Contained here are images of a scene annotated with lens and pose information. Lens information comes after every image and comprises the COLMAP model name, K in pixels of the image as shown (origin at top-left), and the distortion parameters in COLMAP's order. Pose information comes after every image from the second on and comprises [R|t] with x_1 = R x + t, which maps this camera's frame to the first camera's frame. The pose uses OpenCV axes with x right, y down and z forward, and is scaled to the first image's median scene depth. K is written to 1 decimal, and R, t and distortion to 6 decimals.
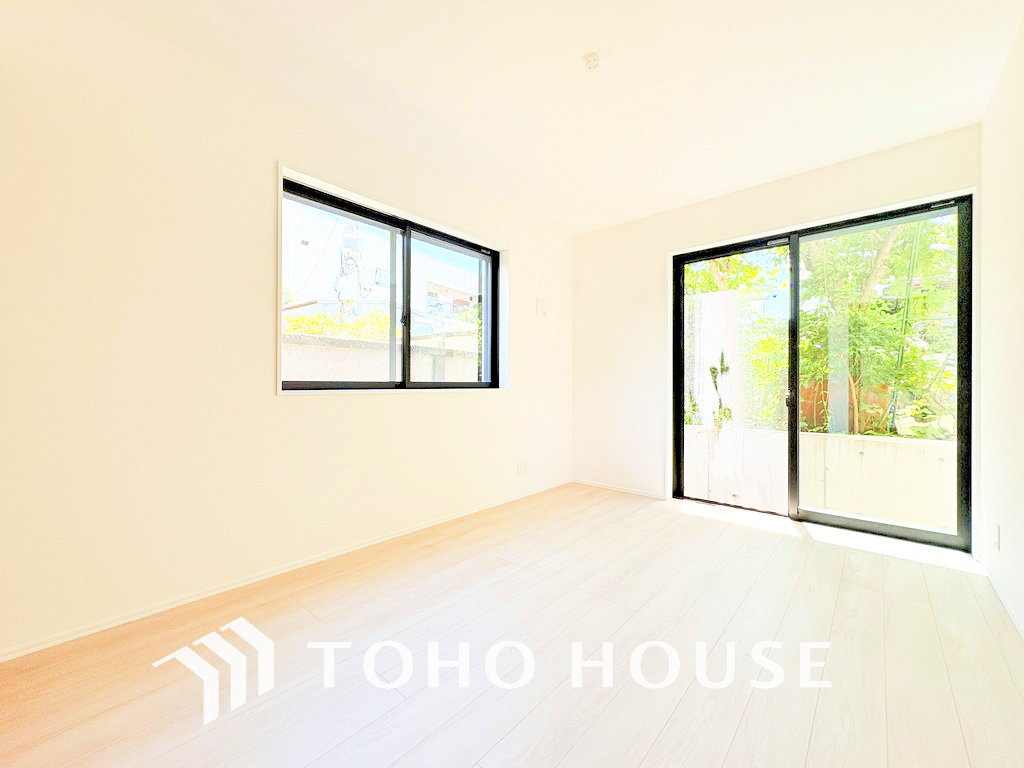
lens RADIAL K [[409.4, 0, 512.0], [0, 409.4, 384.0], [0, 0, 1]] dist [0.002468, 0.000263]
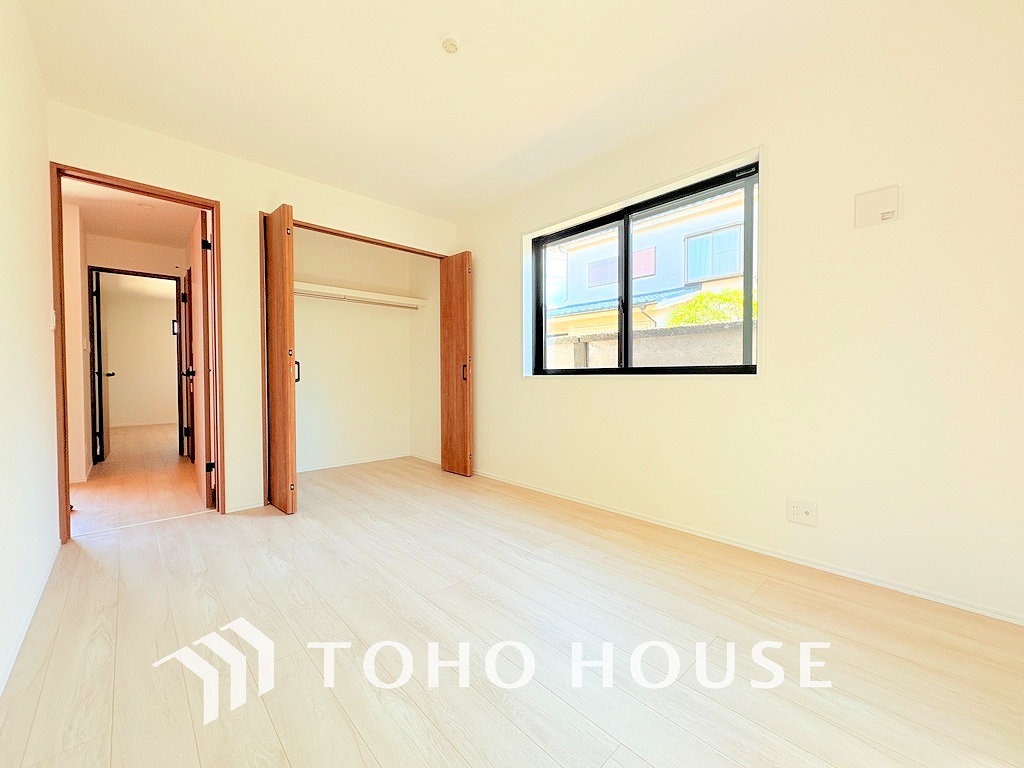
lens RADIAL K [[412.1, 0, 518.1], [0, 412.1, 383.1], [0, 0, 1]] dist [-0.001049, -0.000044]
pose [[-0.076546, 0.016392, -0.996931, 0.777911], [0.003556, 0.999863, 0.016168, 0.016632], [0.997060, -0.002308, -0.076594, 0.806230]]
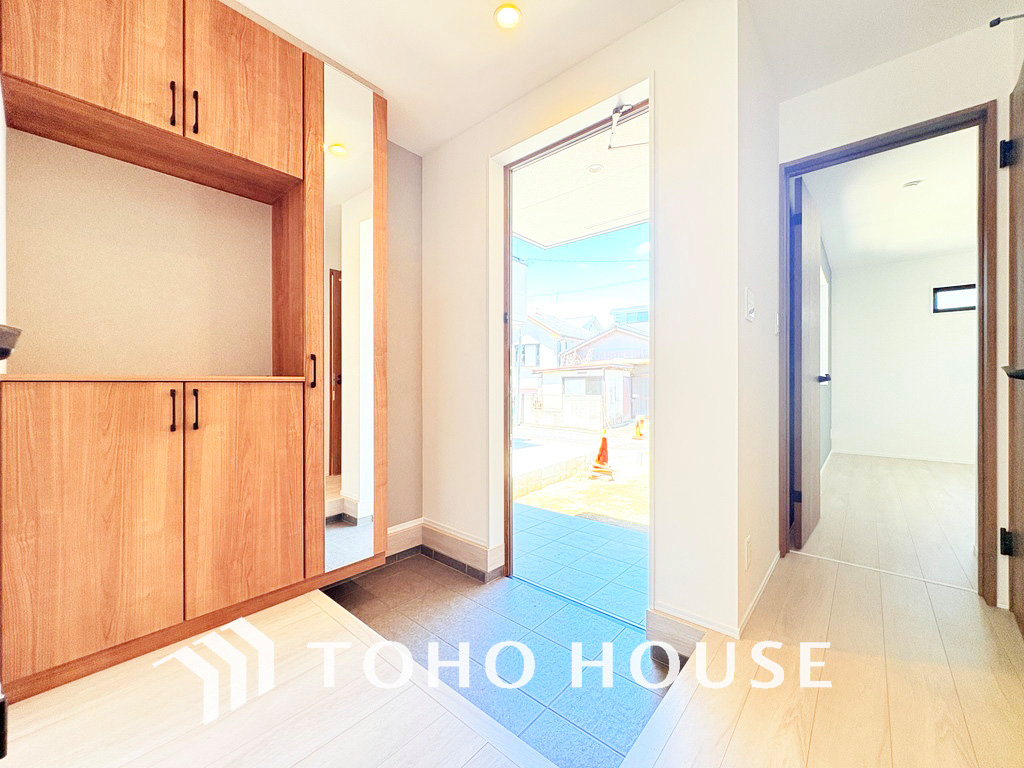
lens RADIAL K [[409.4, 0, 512.0], [0, 409.4, 384.0], [0, 0, 1]] dist [0.002468, 0.000263]
pose [[-0.999751, -0.005814, -0.021543, 0.559466], [-0.005800, 0.999983, -0.000726, 0.017584], [0.021547, -0.000601, -0.999768, 0.573526]]
